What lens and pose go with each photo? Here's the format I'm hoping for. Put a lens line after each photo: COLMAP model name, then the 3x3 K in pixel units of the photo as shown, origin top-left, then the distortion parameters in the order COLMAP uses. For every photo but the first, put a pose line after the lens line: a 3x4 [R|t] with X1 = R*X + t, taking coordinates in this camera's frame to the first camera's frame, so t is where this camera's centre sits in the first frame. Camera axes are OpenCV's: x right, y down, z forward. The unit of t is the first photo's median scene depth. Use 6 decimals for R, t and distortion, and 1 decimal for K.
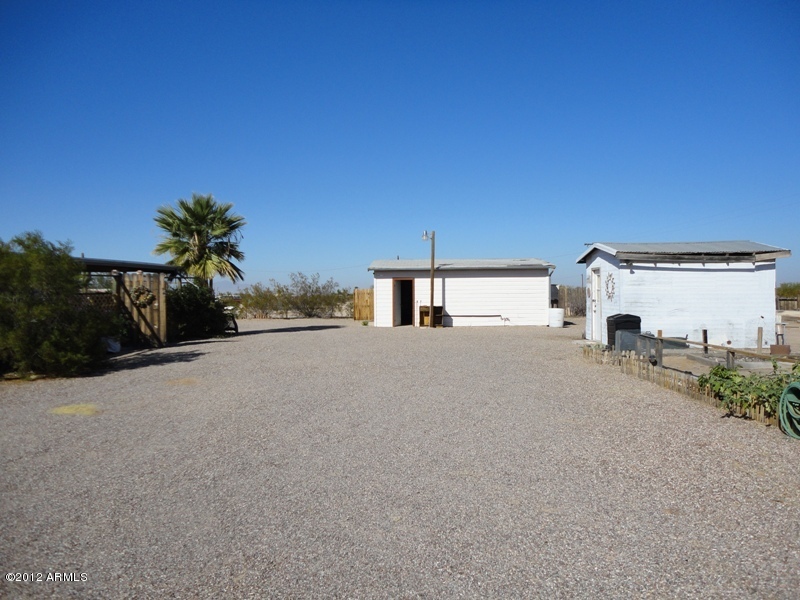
lens RADIAL K [[587.0, 0, 400.0], [0, 587.0, 300.0], [0, 0, 1]] dist [0.008528, -0.008540]
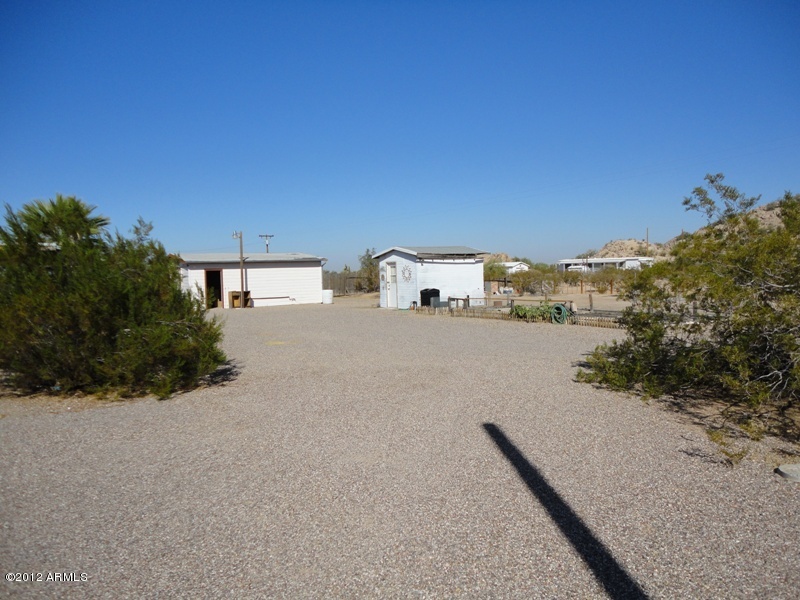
lens RADIAL K [[587.0, 0, 400.0], [0, 587.0, 300.0], [0, 0, 1]] dist [0.008528, -0.008540]
pose [[0.803707, -0.042557, 0.593502, -0.488602], [0.029915, 0.999068, 0.031128, 0.000134], [-0.594273, -0.007263, 0.804231, -0.245022]]
